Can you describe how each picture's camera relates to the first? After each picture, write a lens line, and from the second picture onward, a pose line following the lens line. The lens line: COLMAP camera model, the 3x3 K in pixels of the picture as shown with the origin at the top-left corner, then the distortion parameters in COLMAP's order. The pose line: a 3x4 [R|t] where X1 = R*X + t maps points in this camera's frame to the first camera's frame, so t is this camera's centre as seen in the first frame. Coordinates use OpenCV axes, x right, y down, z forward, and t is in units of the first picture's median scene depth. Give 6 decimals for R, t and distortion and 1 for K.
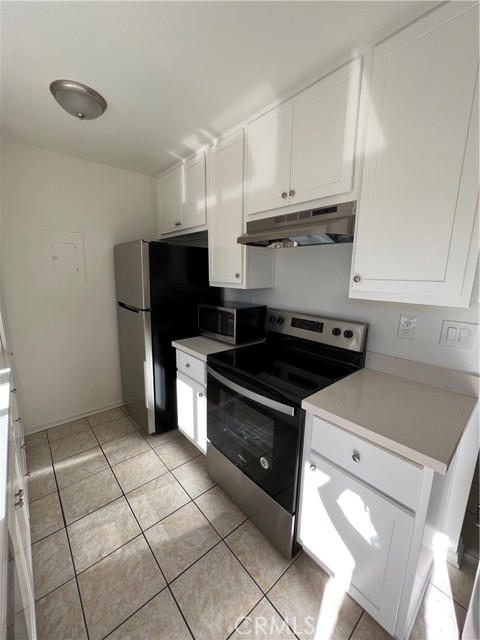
lens RADIAL K [[253.1, 0, 240.7], [0, 253.1, 321.7], [0, 0, 1]] dist [-0.006351, 0.001023]
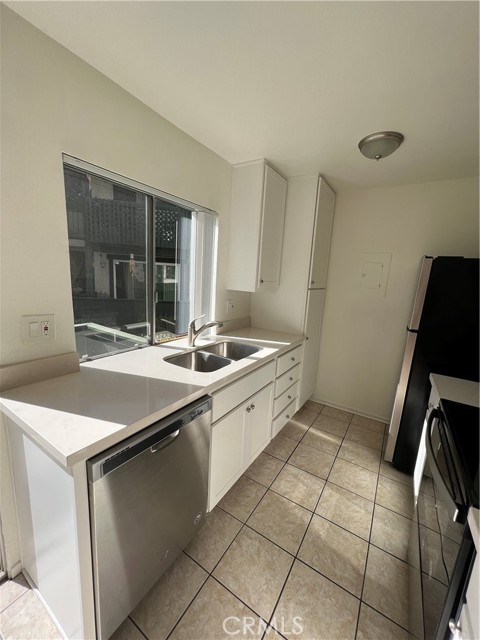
lens RADIAL K [[253.1, 0, 240.8], [0, 253.1, 321.1], [0, 0, 1]] dist [-0.006351, 0.001023]
pose [[0.282378, 0.166623, -0.944722, 0.408926], [-0.235733, 0.966656, 0.100031, -0.030762], [0.929888, 0.194456, 0.312241, 0.157043]]
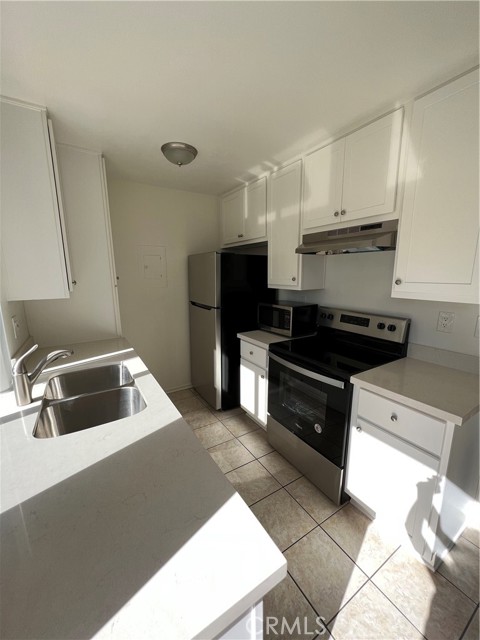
lens RADIAL K [[253.1, 0, 239.7], [0, 253.1, 321.0], [0, 0, 1]] dist [-0.006351, 0.001023]
pose [[0.986163, 0.010463, -0.165445, -0.076836], [-0.010881, 0.999939, -0.001619, 0.025473], [0.165418, 0.003397, 0.986218, -0.268454]]
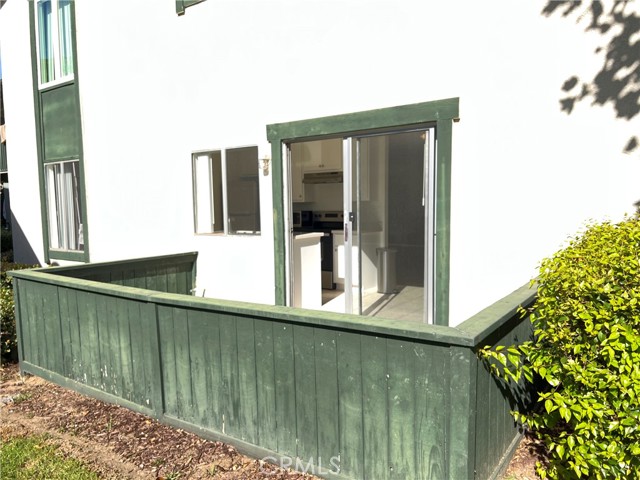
lens RADIAL K [[483.0, 0, 319.2], [0, 483.0, 243.4], [0, 0, 1]] dist [0.029486, -0.005711]
pose [[0.972067, -0.043527, 0.230633, -1.013397], [0.070078, 0.991655, -0.108210, 0.839621], [-0.223998, 0.121349, 0.967005, -3.712703]]
